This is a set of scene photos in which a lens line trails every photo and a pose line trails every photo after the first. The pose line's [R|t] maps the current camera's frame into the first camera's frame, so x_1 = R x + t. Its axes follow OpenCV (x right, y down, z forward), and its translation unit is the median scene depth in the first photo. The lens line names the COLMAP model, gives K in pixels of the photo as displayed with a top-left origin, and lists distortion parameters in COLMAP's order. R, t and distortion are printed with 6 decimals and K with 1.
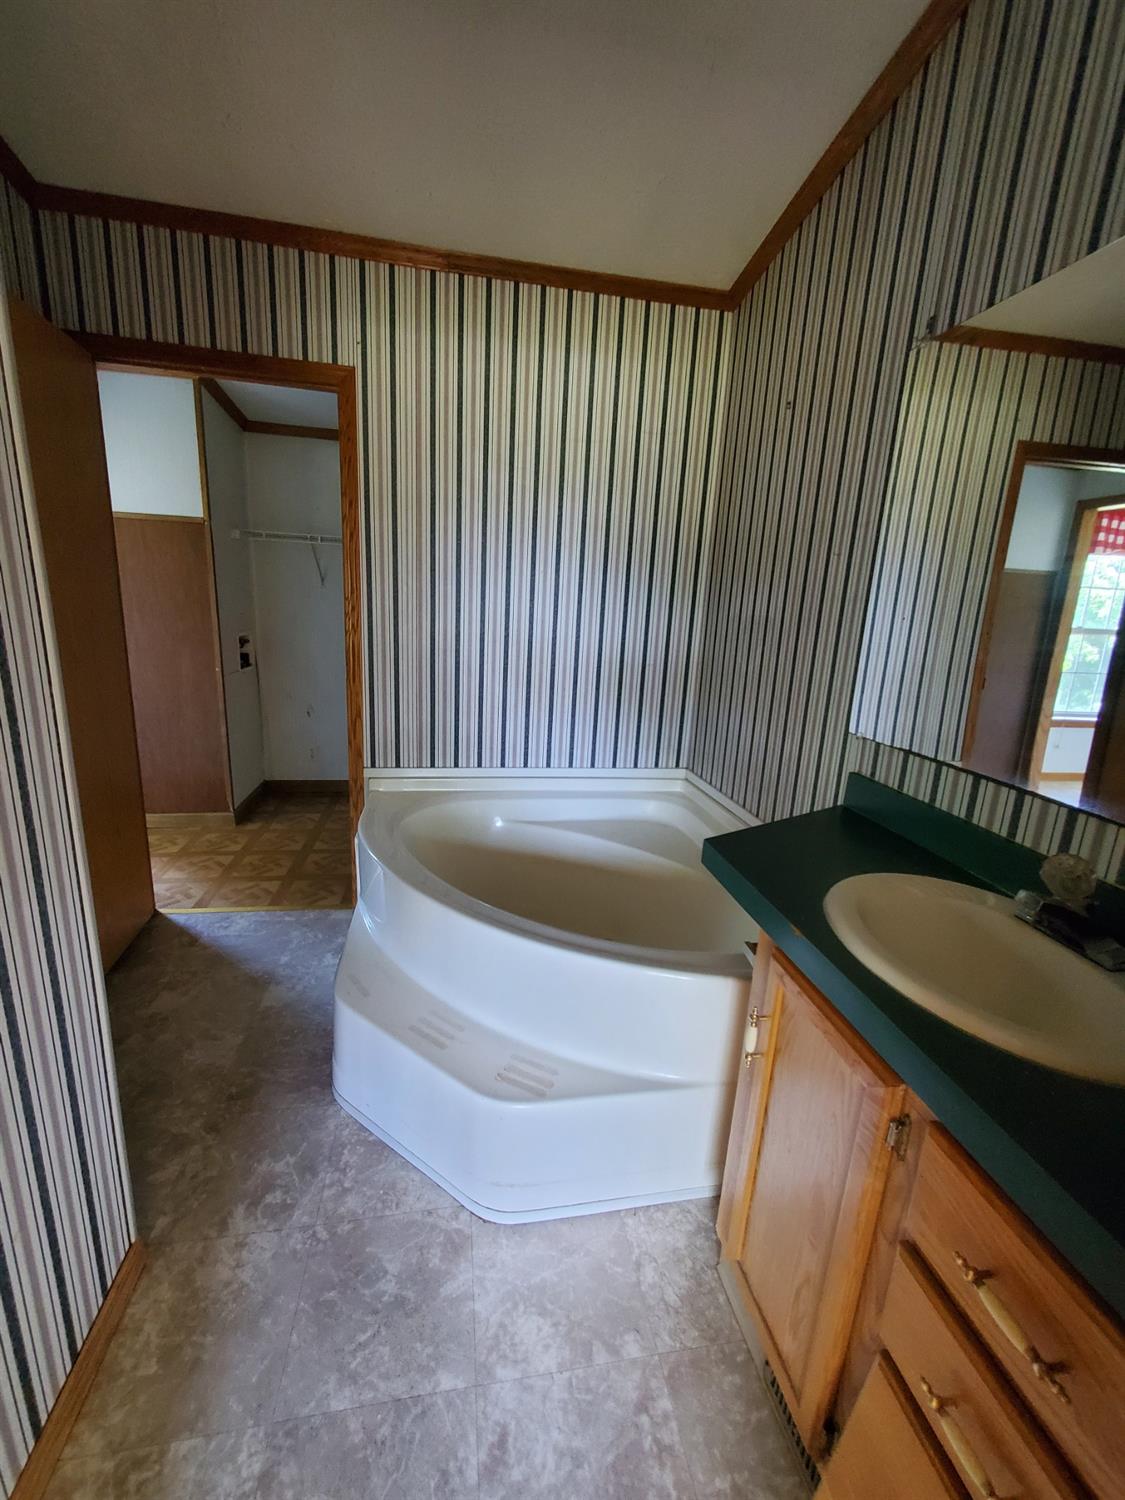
lens RADIAL K [[602.3, 0, 559.3], [0, 602.3, 748.2], [0, 0, 1]] dist [0.000952, -0.000378]
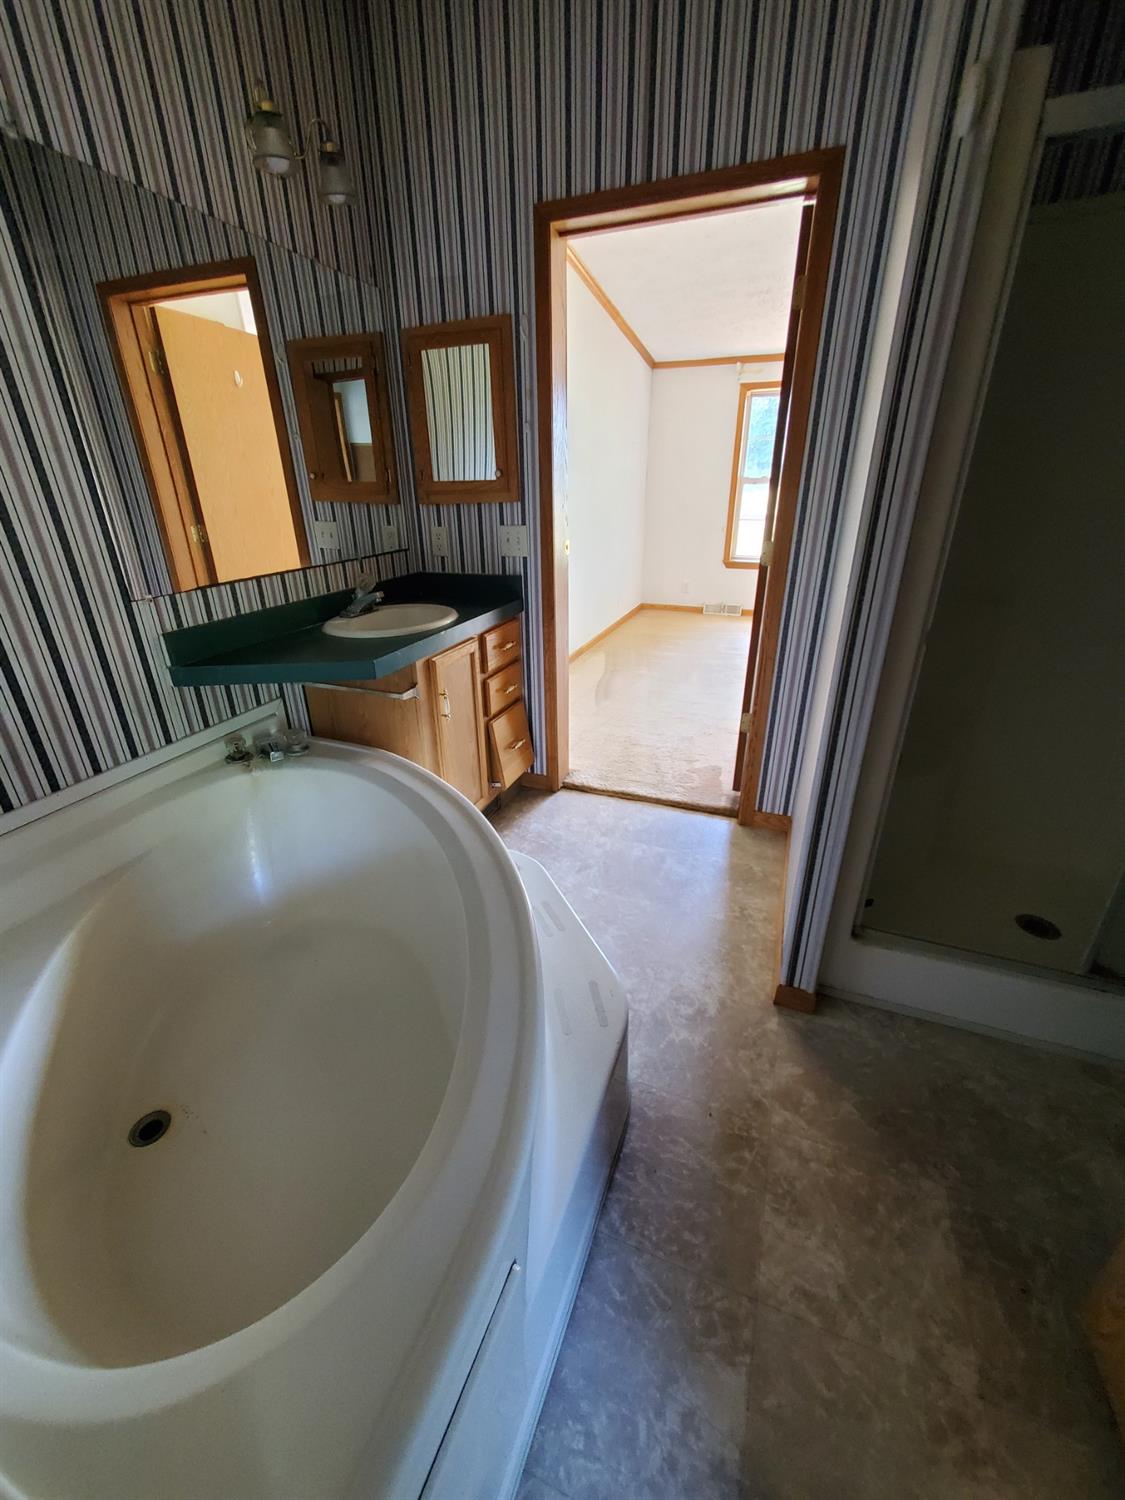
lens RADIAL K [[602.3, 0, 559.3], [0, 602.3, 748.2], [0, 0, 1]] dist [0.000952, -0.000378]
pose [[-0.855132, -0.245503, 0.456593, -0.688212], [0.093608, 0.793156, 0.601782, -0.405561], [-0.509889, 0.557344, -0.655272, 1.648373]]
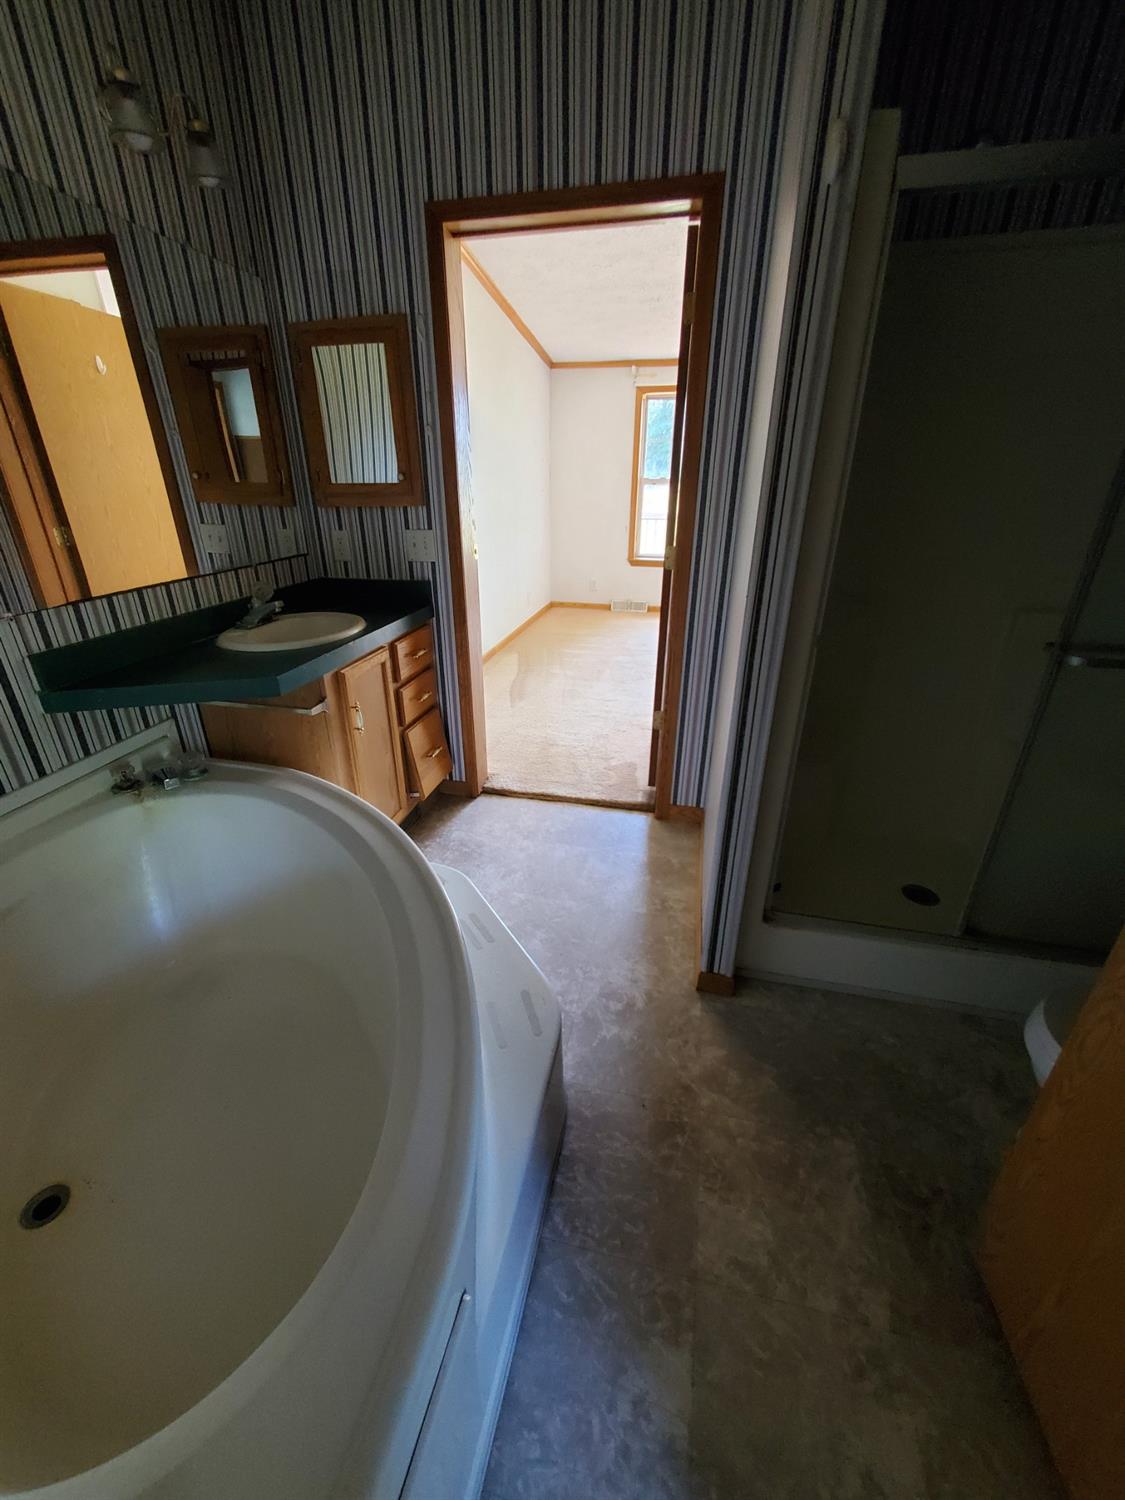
lens RADIAL K [[601.7, 0, 562.5], [0, 601.7, 750.0], [0, 0, 1]] dist [0.001530, -0.000351]
pose [[-0.922463, -0.205219, 0.327029, -0.680109], [0.044236, 0.785278, 0.617560, -0.424725], [-0.383544, 0.584143, -0.715312, 1.641893]]
